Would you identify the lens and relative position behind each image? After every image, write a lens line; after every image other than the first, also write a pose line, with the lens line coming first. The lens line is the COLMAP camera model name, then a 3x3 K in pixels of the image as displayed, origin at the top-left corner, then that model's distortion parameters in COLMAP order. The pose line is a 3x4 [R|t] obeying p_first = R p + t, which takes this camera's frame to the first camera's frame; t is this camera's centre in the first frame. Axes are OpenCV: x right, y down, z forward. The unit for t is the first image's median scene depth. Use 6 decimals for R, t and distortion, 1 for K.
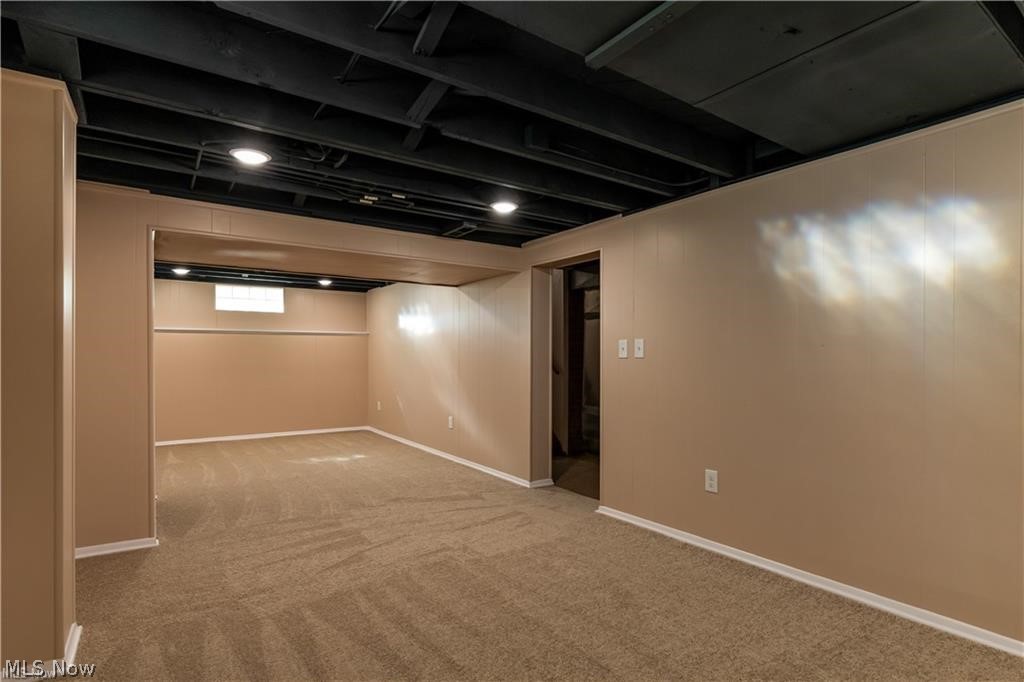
lens RADIAL K [[518.0, 0, 513.4], [0, 518.0, 297.3], [0, 0, 1]] dist [-0.012769, 0.000073]
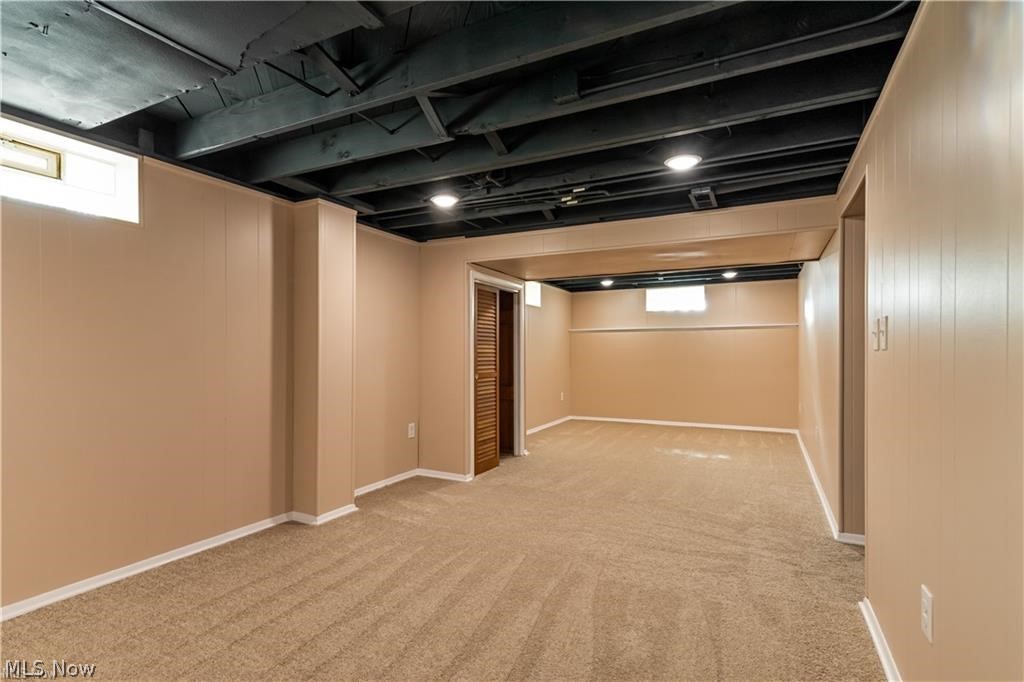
lens RADIAL K [[499.0, 0, 512.0], [0, 499.0, 341.0], [0, 0, 1]] dist [0.000519, 0.000327]
pose [[0.477026, -0.016075, -0.878742, 0.490953], [0.101446, 0.994157, 0.036883, 0.035967], [0.873015, -0.106739, 0.475870, 0.379623]]
